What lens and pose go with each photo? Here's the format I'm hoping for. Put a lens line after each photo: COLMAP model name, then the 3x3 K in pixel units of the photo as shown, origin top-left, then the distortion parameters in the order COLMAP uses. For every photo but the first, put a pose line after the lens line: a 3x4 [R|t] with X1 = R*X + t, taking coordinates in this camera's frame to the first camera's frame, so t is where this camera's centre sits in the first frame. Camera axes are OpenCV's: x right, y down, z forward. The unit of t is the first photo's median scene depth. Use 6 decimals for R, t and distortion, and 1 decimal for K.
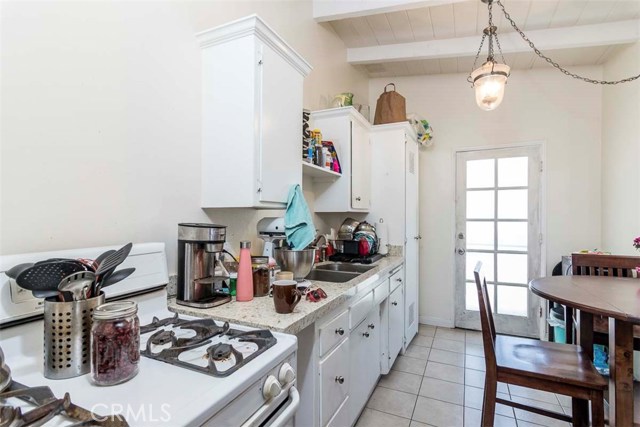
lens RADIAL K [[312.0, 0, 323.0], [0, 312.0, 214.2], [0, 0, 1]] dist [-0.014730, 0.002785]
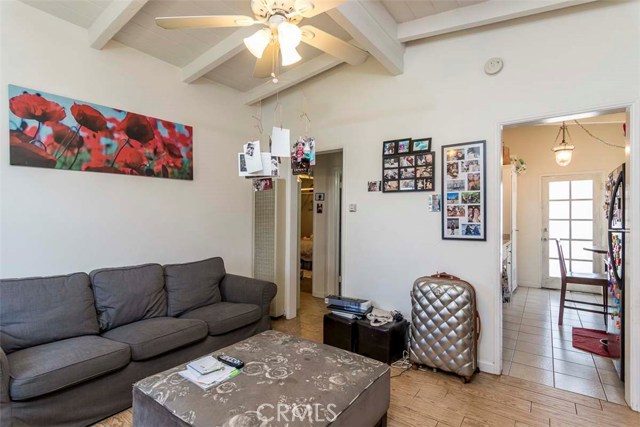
lens RADIAL K [[312.0, 0, 317.9], [0, 312.0, 211.3], [0, 0, 1]] dist [-0.014730, 0.002785]
pose [[0.980508, 0.002204, -0.196464, -0.397630], [-0.004841, 0.999905, -0.012941, 0.001836], [0.196417, 0.013640, 0.980426, -0.804278]]
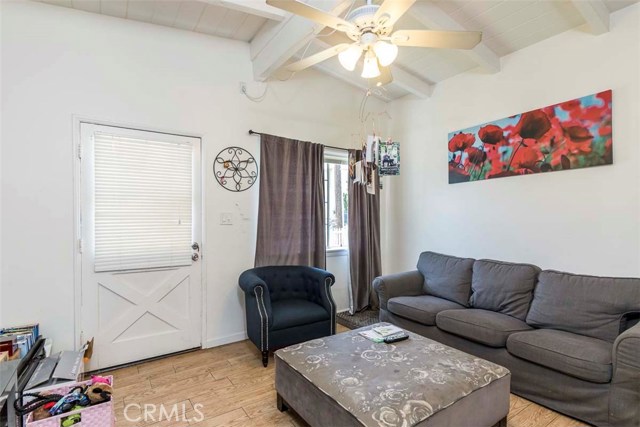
lens RADIAL K [[312.0, 0, 320.4], [0, 312.0, 216.7], [0, 0, 1]] dist [-0.014730, 0.002785]
pose [[-0.516563, 0.006166, -0.856227, 1.229109], [0.012599, 0.999921, -0.000400, 0.012831], [0.856157, -0.010994, -0.516600, 2.274568]]
